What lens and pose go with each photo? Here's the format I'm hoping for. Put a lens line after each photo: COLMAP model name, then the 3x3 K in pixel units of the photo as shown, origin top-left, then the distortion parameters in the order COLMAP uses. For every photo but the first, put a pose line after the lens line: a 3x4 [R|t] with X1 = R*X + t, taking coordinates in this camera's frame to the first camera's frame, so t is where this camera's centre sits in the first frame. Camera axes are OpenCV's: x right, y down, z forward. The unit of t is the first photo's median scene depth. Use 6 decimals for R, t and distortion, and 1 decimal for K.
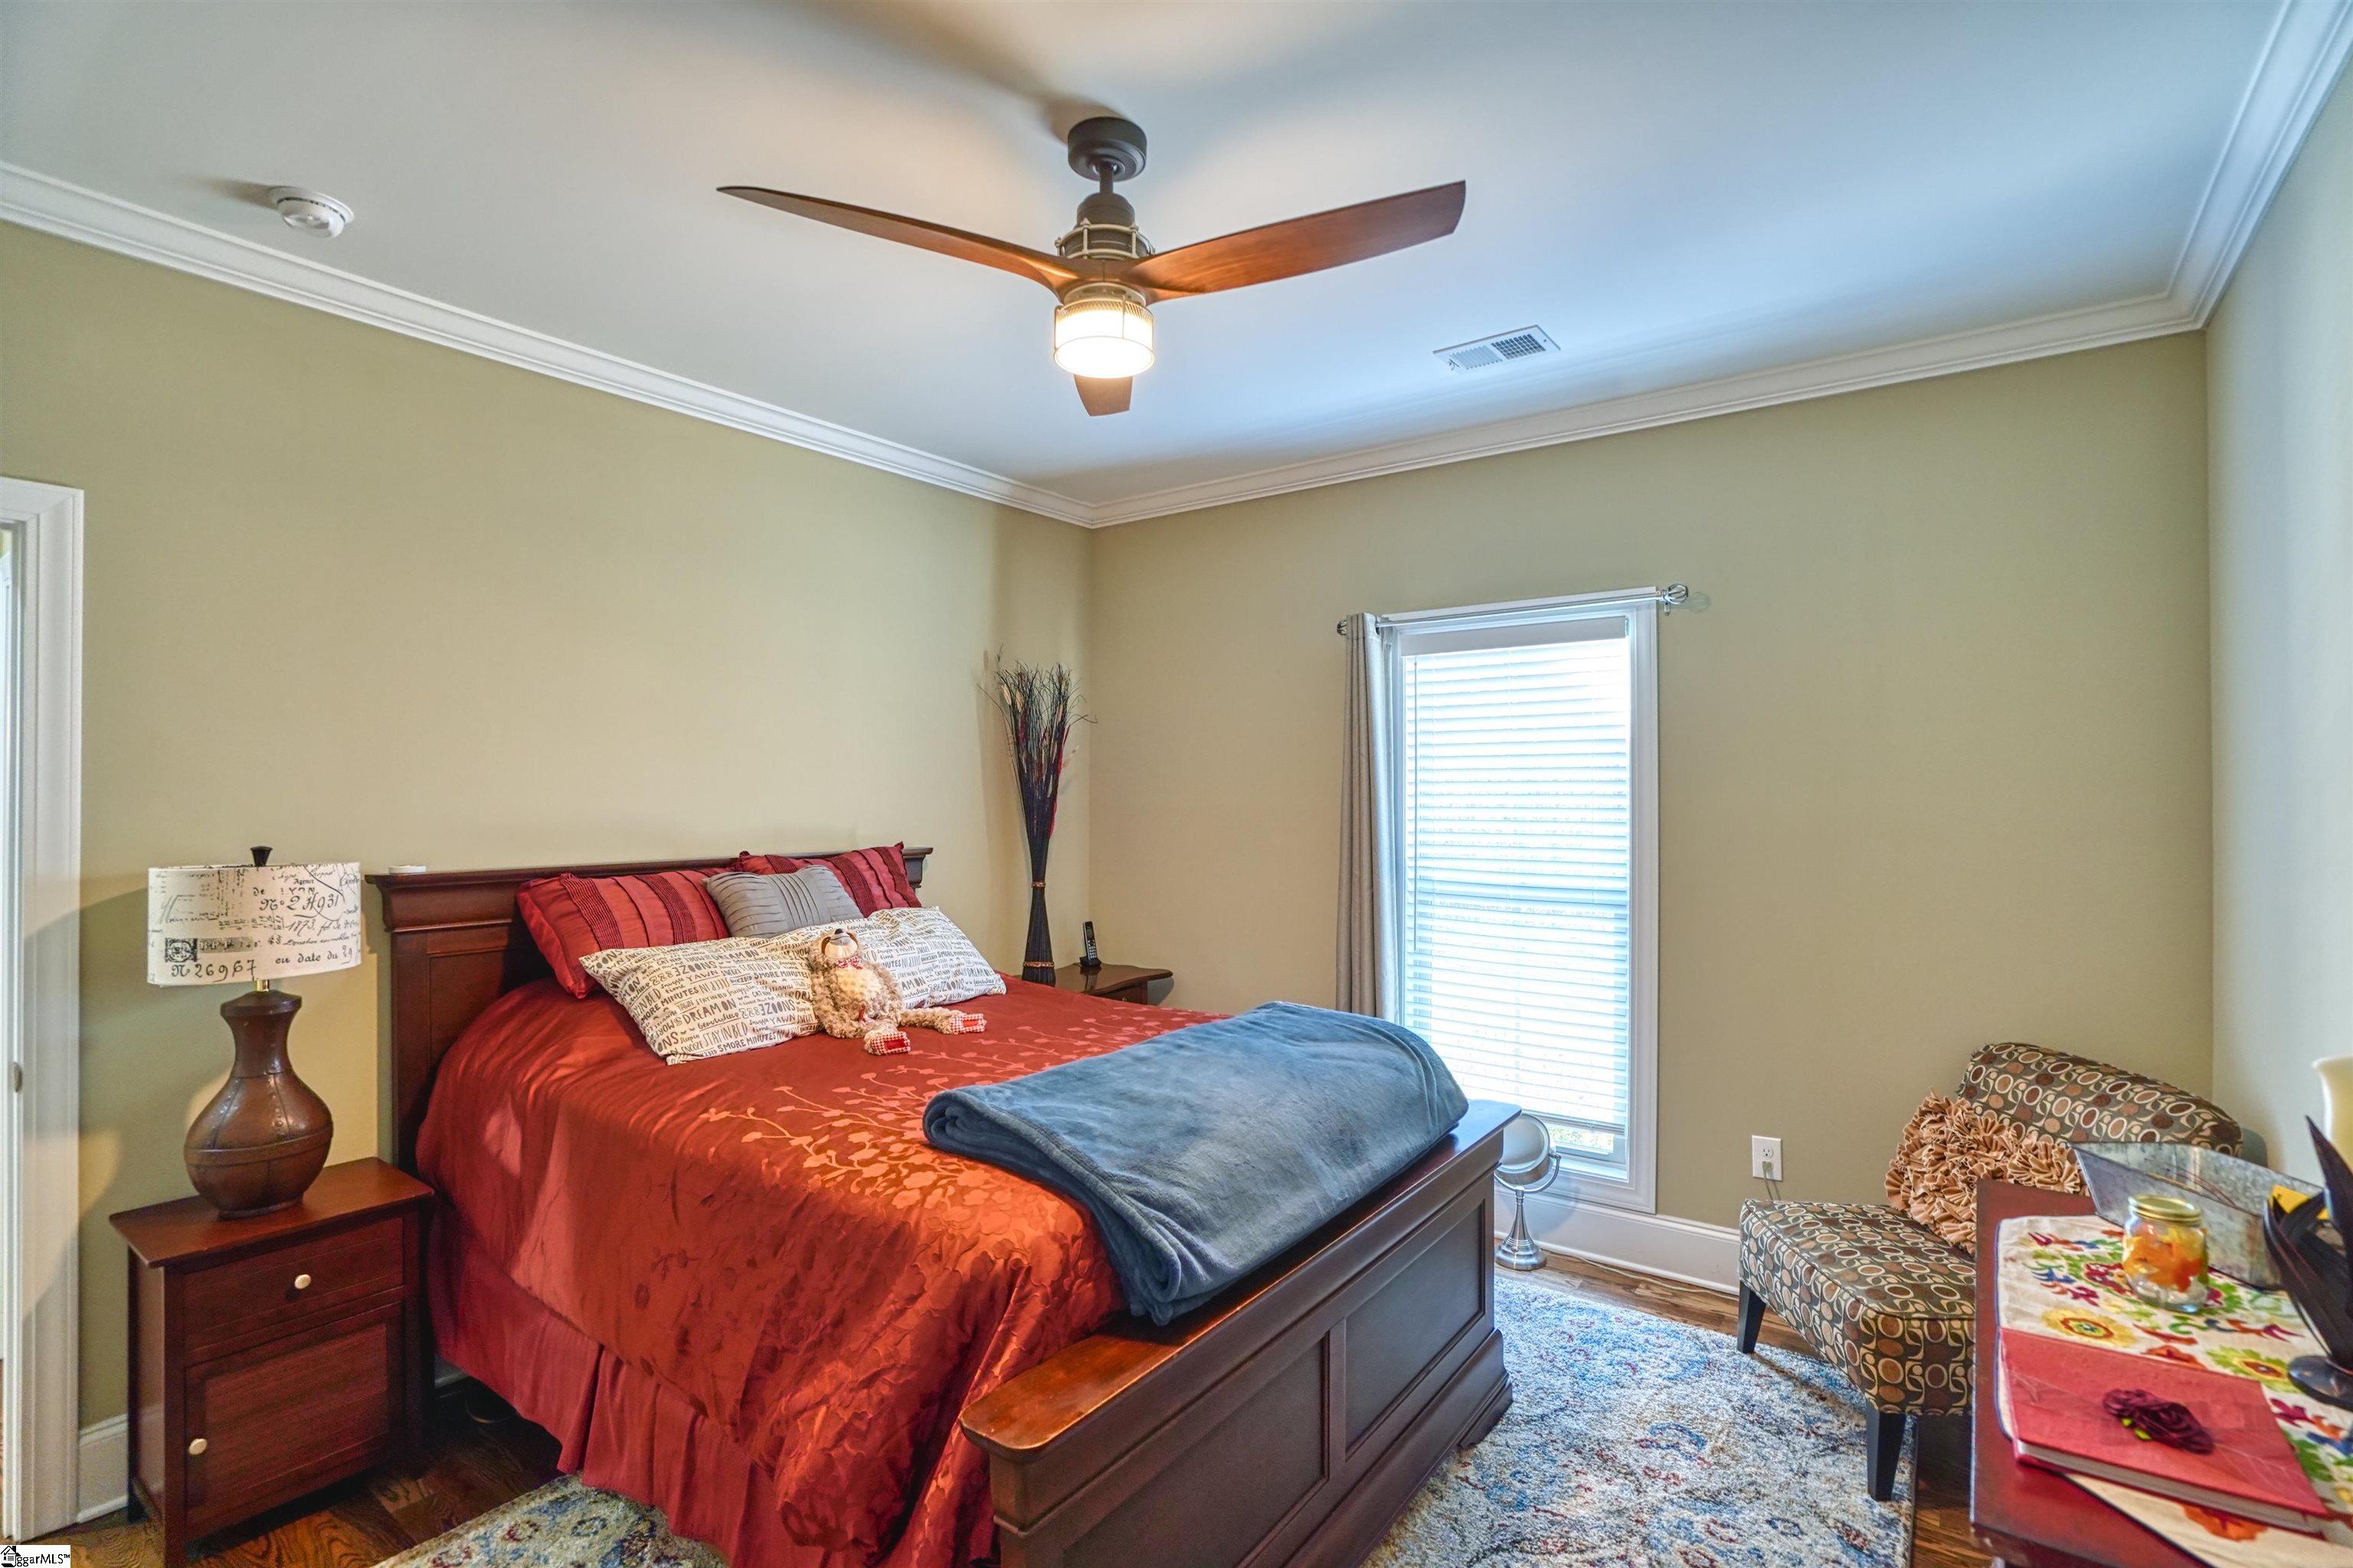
lens RADIAL K [[1091.5, 0, 1164.6], [0, 1091.5, 784.9], [0, 0, 1]] dist [-0.061284, 0.025691]
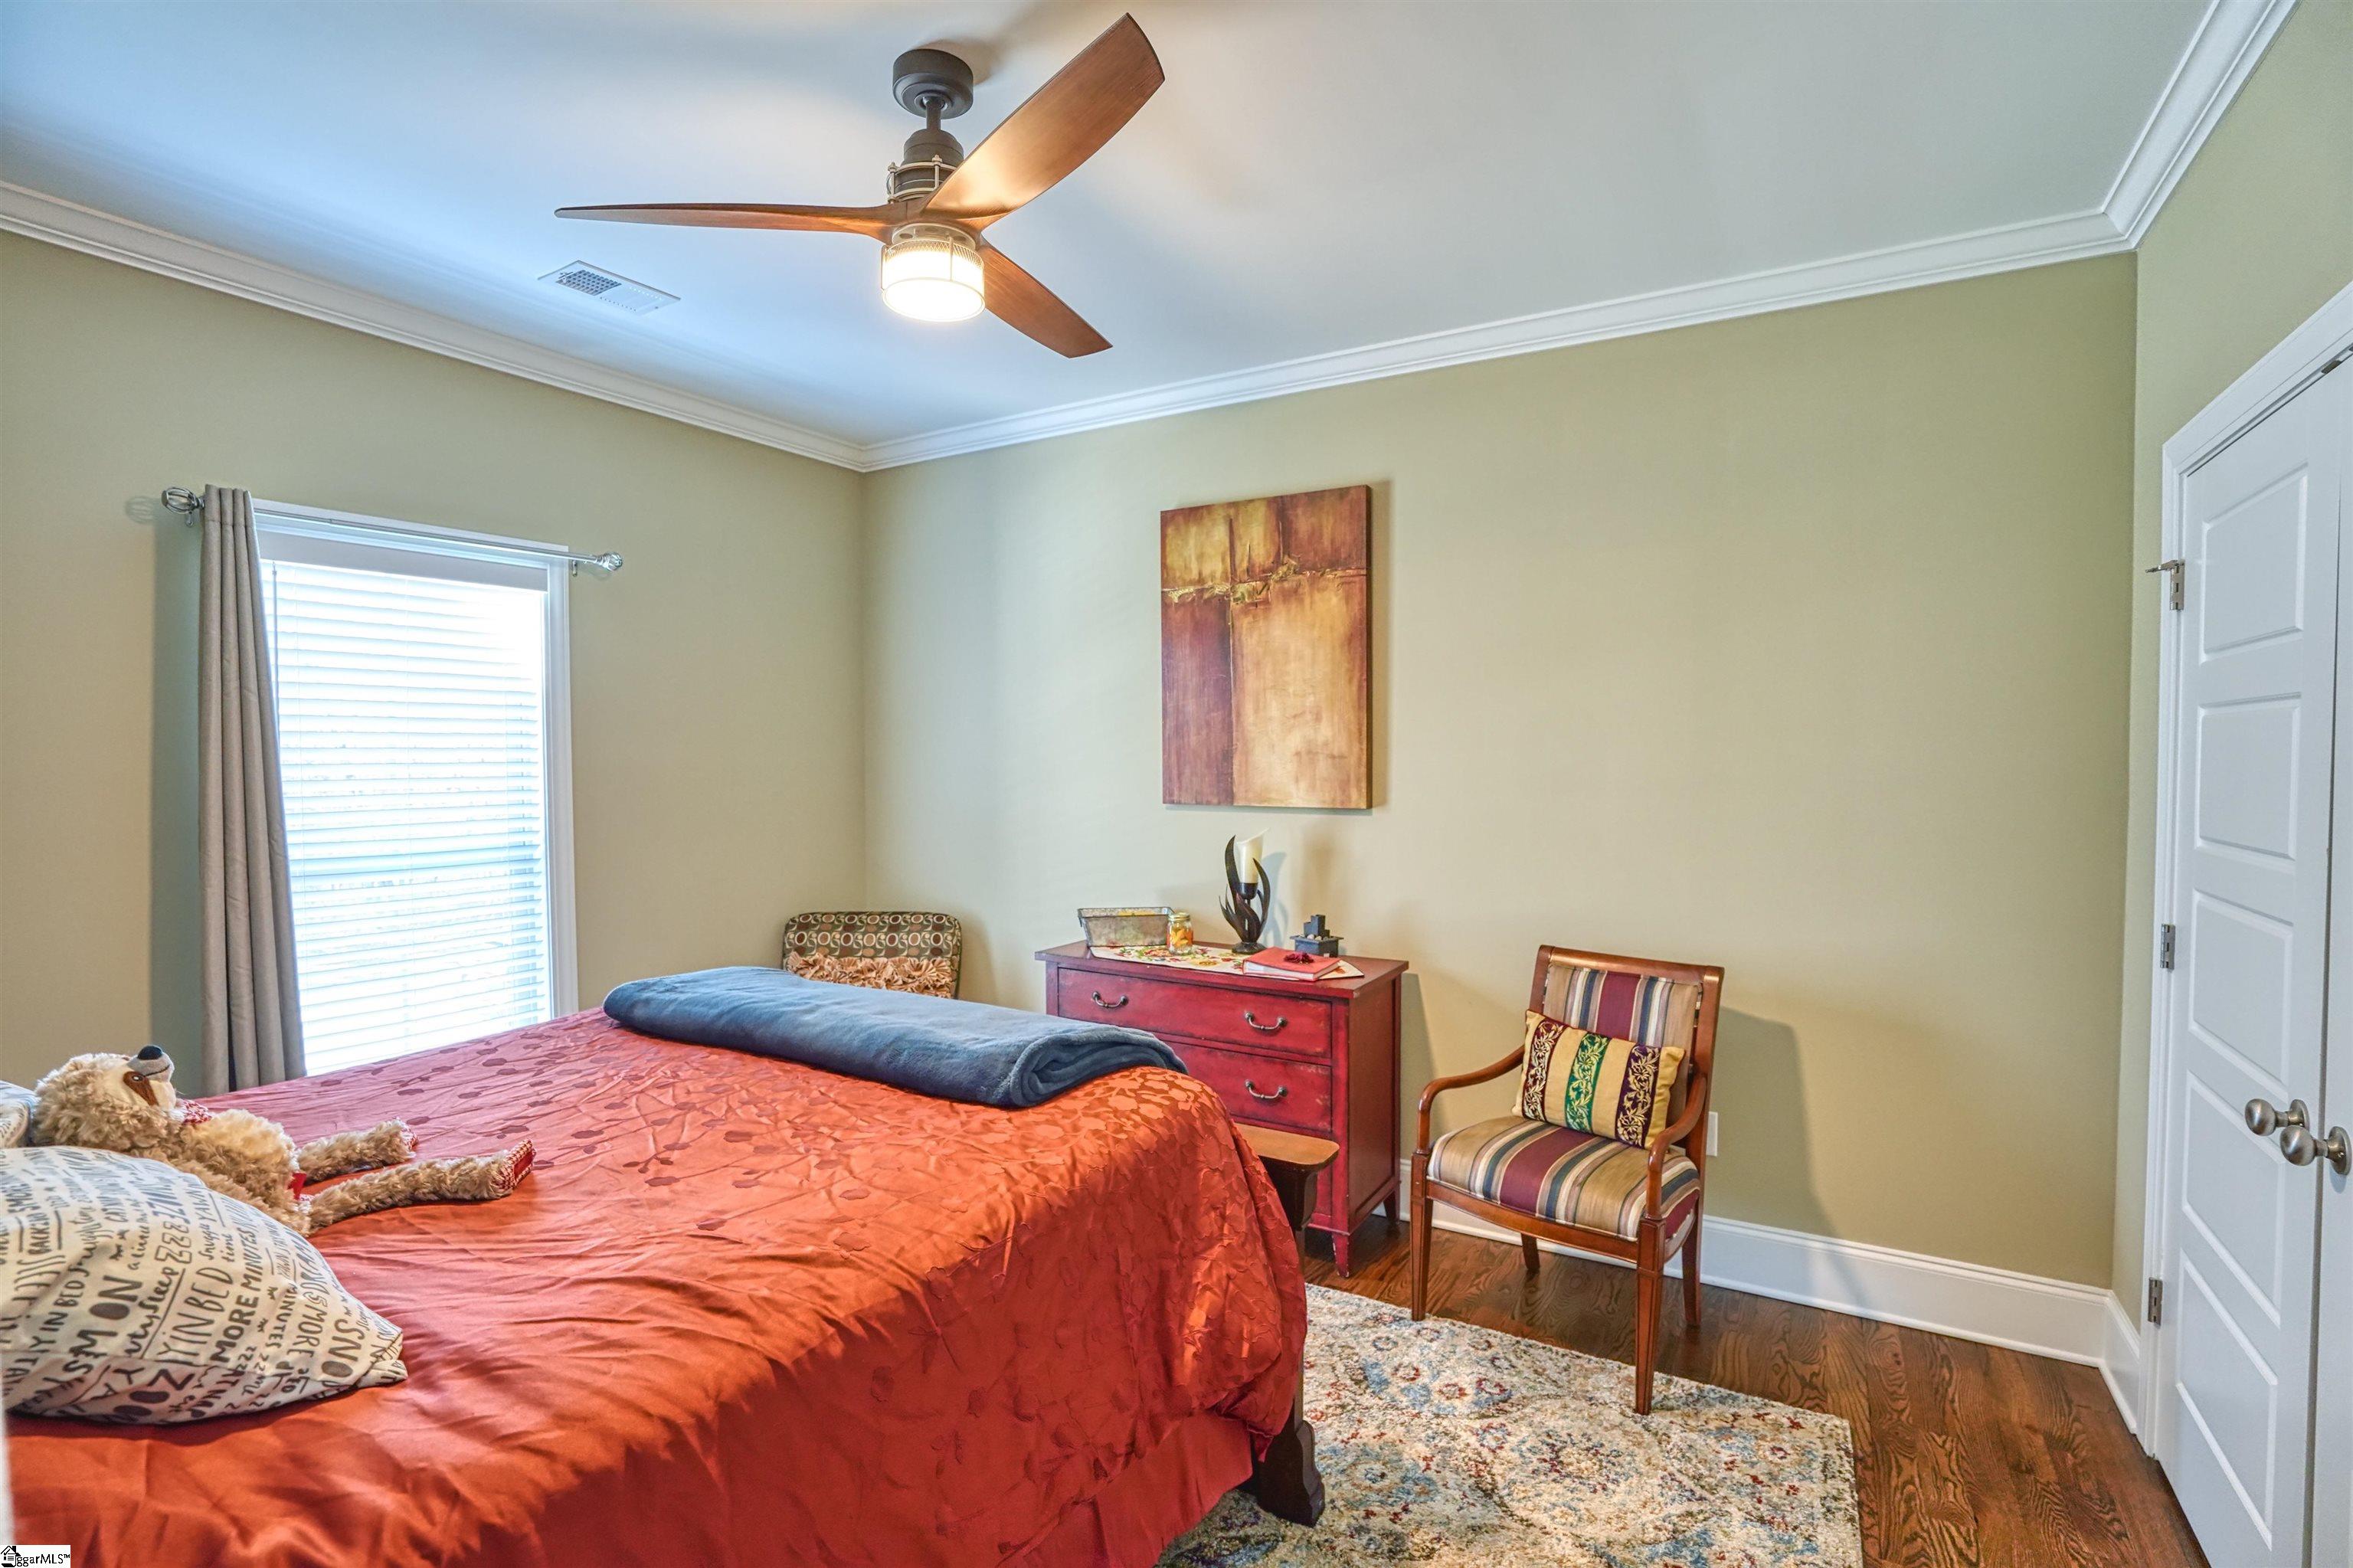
lens RADIAL K [[1091.5, 0, 1164.6], [0, 1091.5, 784.9], [0, 0, 1]] dist [-0.061284, 0.025691]
pose [[-0.098740, -0.032215, 0.994592, -0.634783], [-0.003412, 0.999481, 0.032035, 0.010163], [-0.995107, -0.000231, -0.098799, 0.529126]]
